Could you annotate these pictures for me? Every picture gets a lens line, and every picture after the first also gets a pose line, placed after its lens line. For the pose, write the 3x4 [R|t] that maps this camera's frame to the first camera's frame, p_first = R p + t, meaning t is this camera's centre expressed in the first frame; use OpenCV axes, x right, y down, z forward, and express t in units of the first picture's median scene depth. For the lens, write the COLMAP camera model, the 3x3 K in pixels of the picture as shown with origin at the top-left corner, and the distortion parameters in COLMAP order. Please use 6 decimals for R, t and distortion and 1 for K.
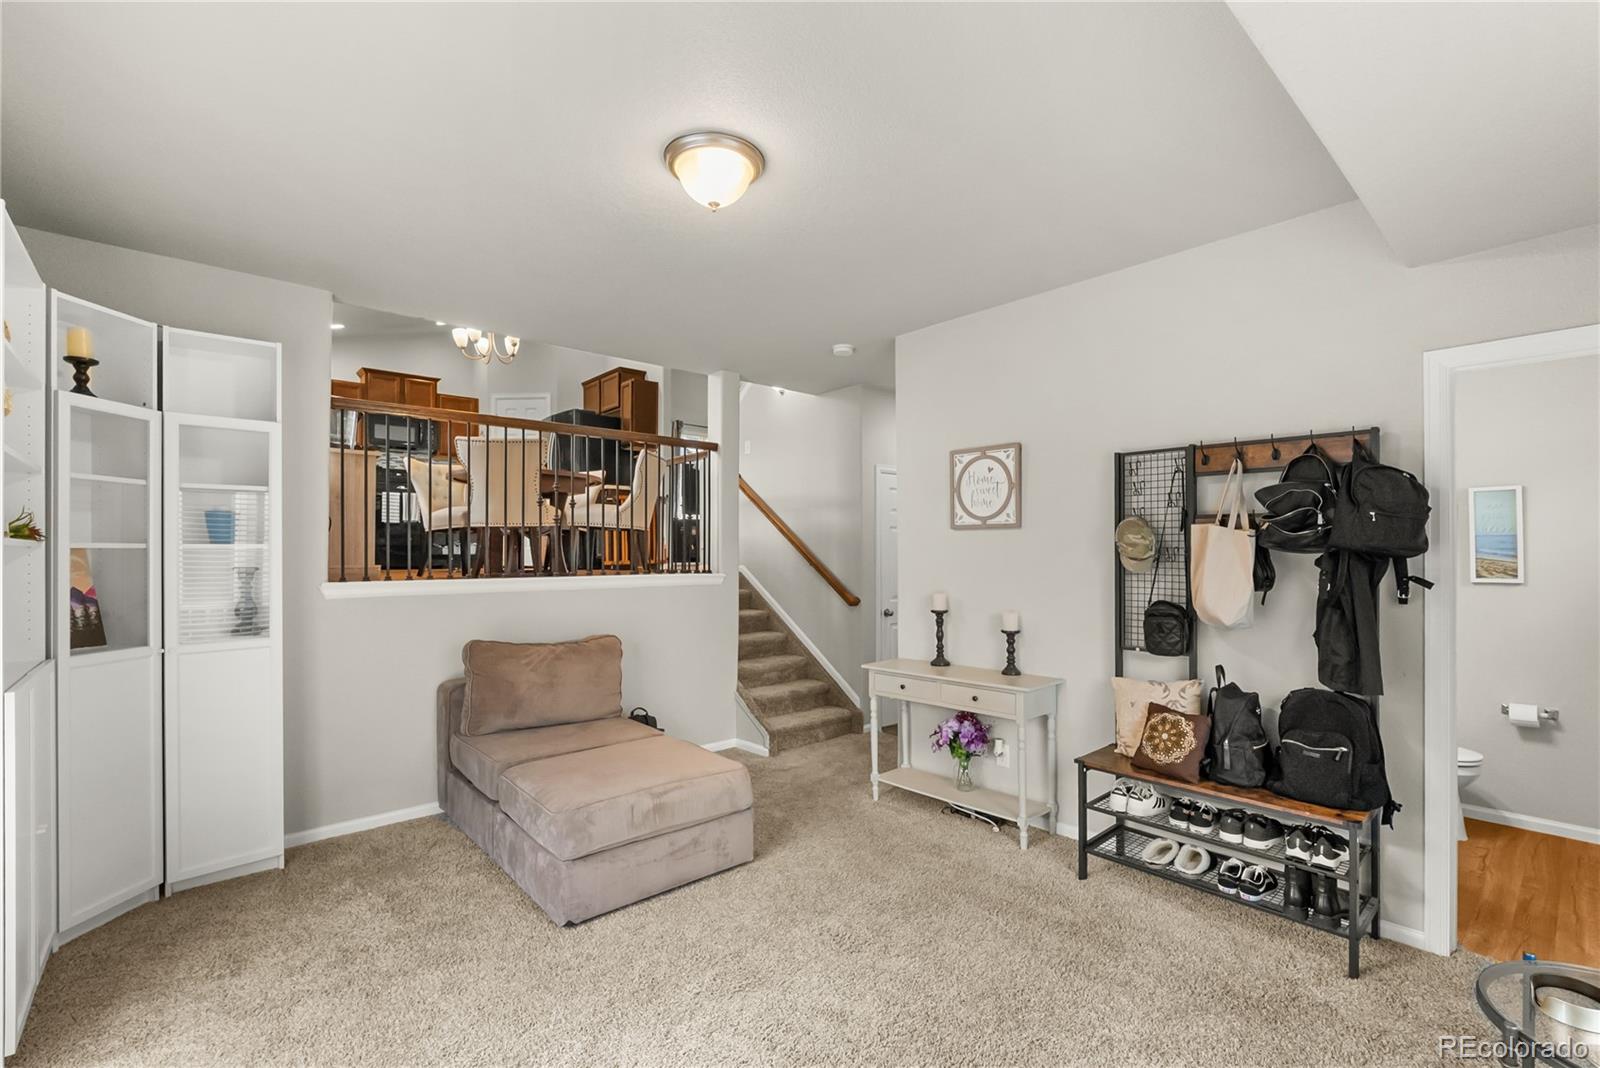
lens RADIAL K [[717.8, 0, 795.5], [0, 717.8, 547.6], [0, 0, 1]] dist [-0.007499, -0.001177]
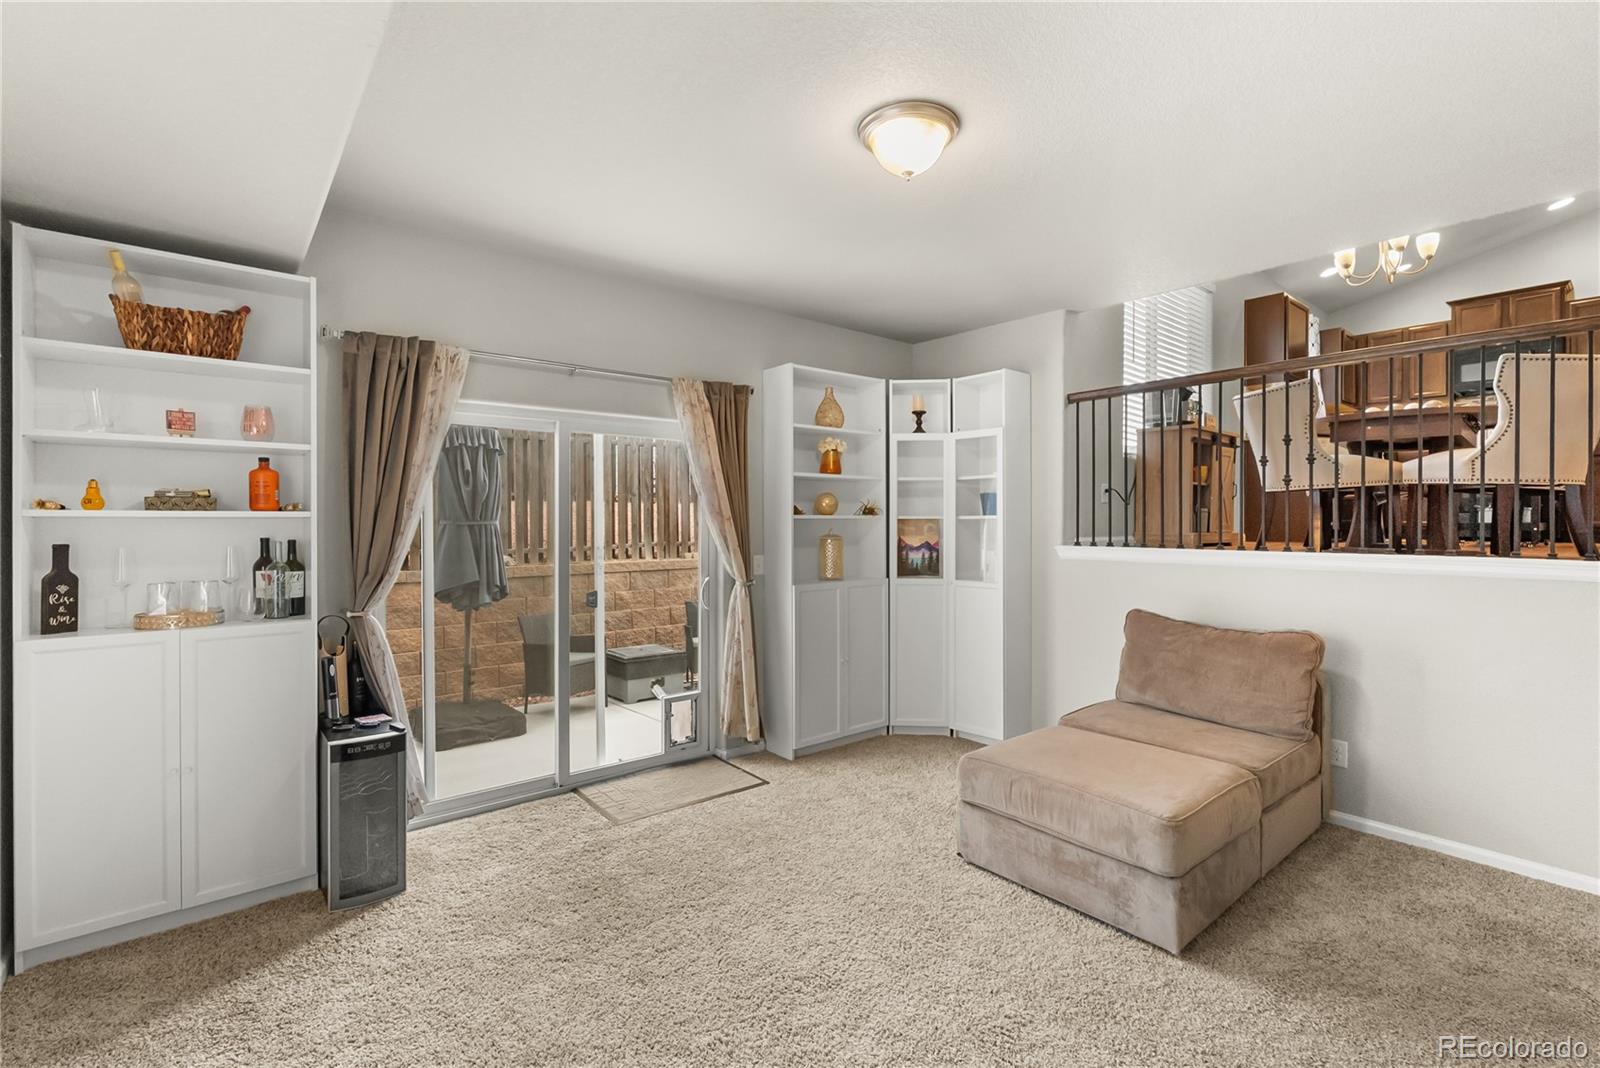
lens RADIAL K [[717.8, 0, 803.0], [0, 717.8, 523.1], [0, 0, 1]] dist [-0.007499, -0.001177]
pose [[-0.045781, 0.001104, -0.998951, 0.440666], [0.007284, 0.999973, 0.000771, 0.004194], [0.998925, -0.007241, -0.045788, 0.445606]]
